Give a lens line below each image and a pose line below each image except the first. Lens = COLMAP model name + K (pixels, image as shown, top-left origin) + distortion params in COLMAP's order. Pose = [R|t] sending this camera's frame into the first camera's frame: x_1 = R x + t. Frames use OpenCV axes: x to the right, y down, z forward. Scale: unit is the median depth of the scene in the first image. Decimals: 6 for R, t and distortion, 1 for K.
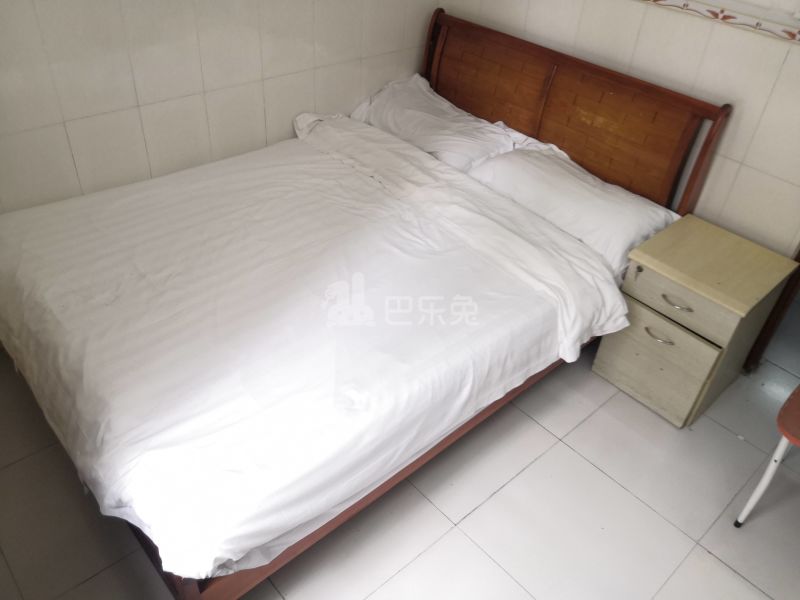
lens RADIAL K [[631.8, 0, 403.3], [0, 631.8, 300.9], [0, 0, 1]] dist [-0.011019, -0.007626]
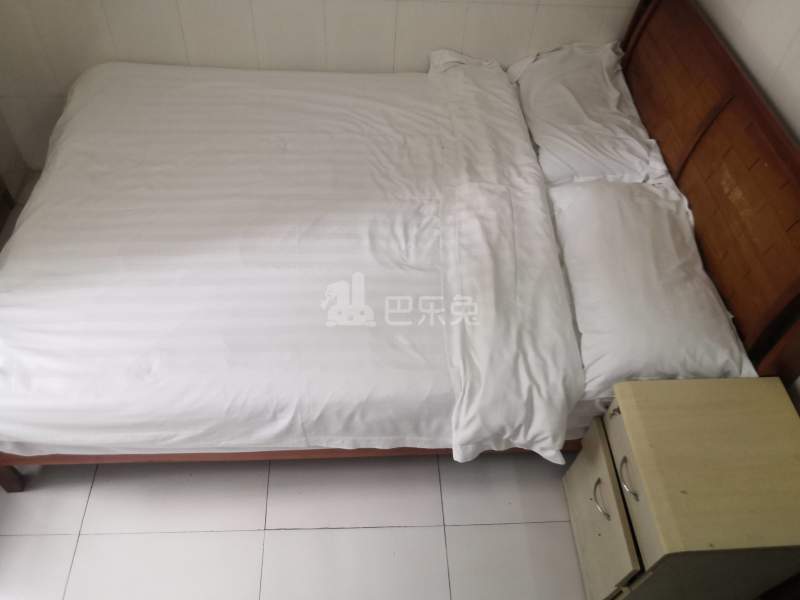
lens RADIAL K [[631.8, 0, 400.1], [0, 631.8, 298.2], [0, 0, 1]] dist [-0.011019, -0.007626]
pose [[0.781498, 0.469115, -0.411329, 0.377059], [-0.396343, 0.882443, 0.253389, -0.223672], [0.481843, -0.034995, 0.875558, 0.220702]]
